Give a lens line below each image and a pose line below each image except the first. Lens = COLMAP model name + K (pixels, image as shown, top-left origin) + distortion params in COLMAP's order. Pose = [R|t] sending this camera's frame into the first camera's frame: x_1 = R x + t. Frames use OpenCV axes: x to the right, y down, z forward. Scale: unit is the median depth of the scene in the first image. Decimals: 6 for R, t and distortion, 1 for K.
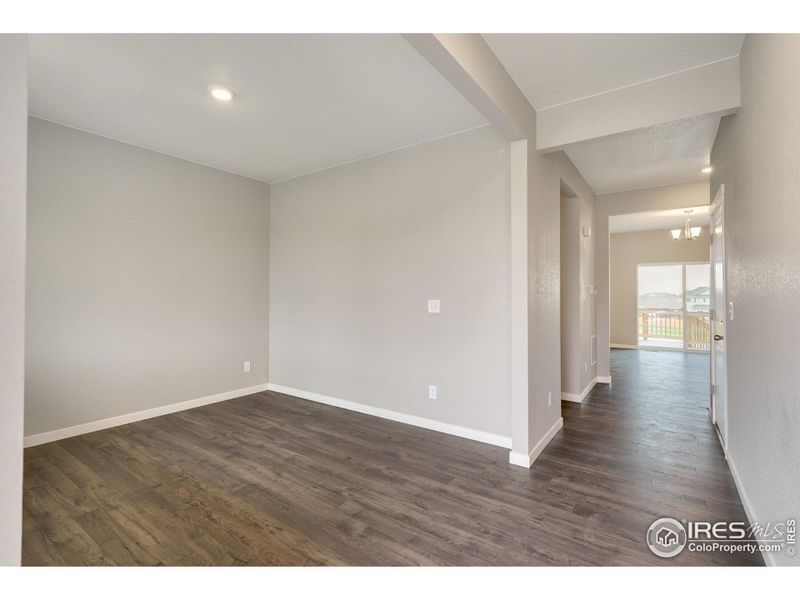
lens RADIAL K [[369.8, 0, 397.8], [0, 369.8, 296.3], [0, 0, 1]] dist [0.002837, 0.000236]
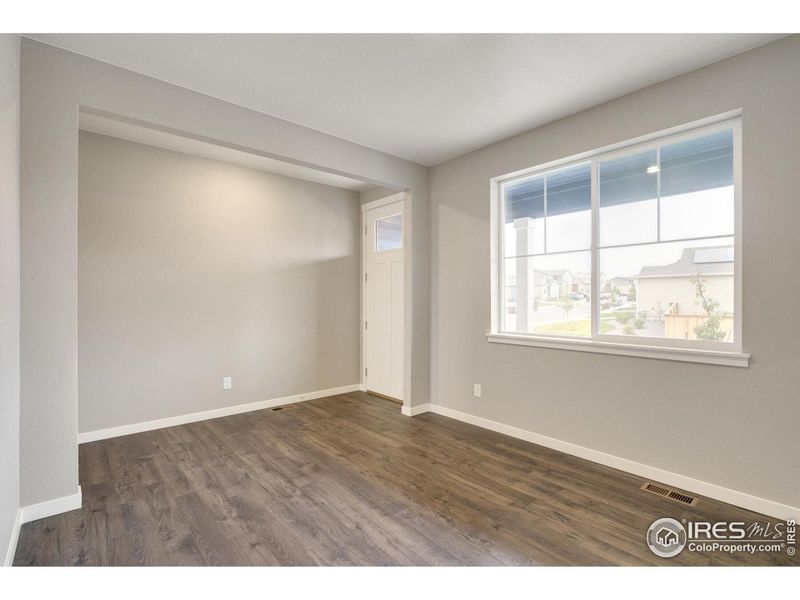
lens RADIAL K [[369.8, 0, 397.8], [0, 369.8, 296.3], [0, 0, 1]] dist [0.002837, 0.000236]
pose [[-0.968167, -0.000368, 0.250304, -0.662105], [-0.001961, 0.999979, -0.006115, 0.001941], [-0.250297, -0.006411, -0.968148, 1.925247]]
